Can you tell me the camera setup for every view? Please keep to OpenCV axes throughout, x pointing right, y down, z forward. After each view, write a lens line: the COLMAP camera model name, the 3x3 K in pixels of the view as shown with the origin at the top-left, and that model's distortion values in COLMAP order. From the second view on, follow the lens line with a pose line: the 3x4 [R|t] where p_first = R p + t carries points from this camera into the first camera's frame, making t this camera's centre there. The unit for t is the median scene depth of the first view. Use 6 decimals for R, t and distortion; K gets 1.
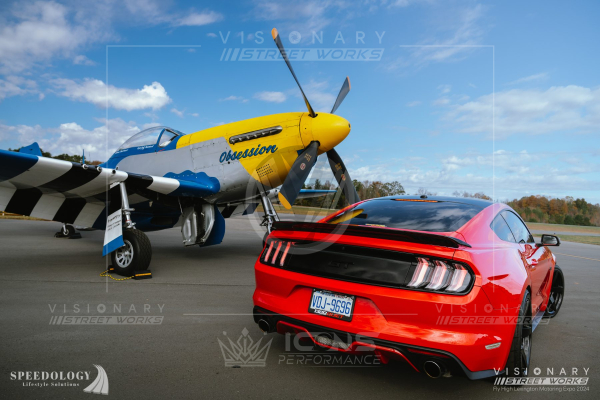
lens RADIAL K [[437.5, 0, 303.2], [0, 437.5, 211.8], [0, 0, 1]] dist [-0.000925, -0.002320]
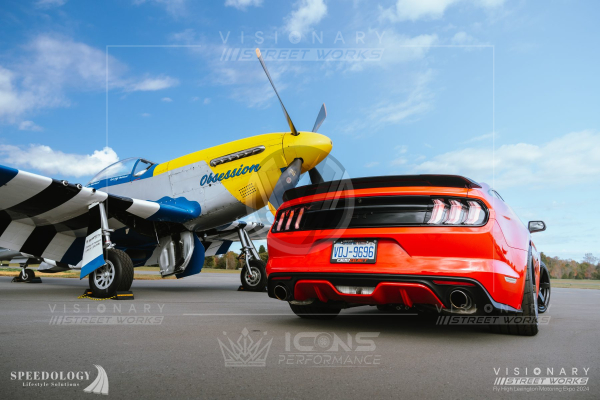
lens RADIAL K [[457.0, 0, 298.2], [0, 457.0, 224.3], [0, 0, 1]] dist [-0.011445, 0.004122]
pose [[0.996022, -0.028570, 0.084401, -0.058454], [0.039131, 0.991225, -0.126259, 0.106564], [-0.080053, 0.129060, 0.988400, -0.019977]]
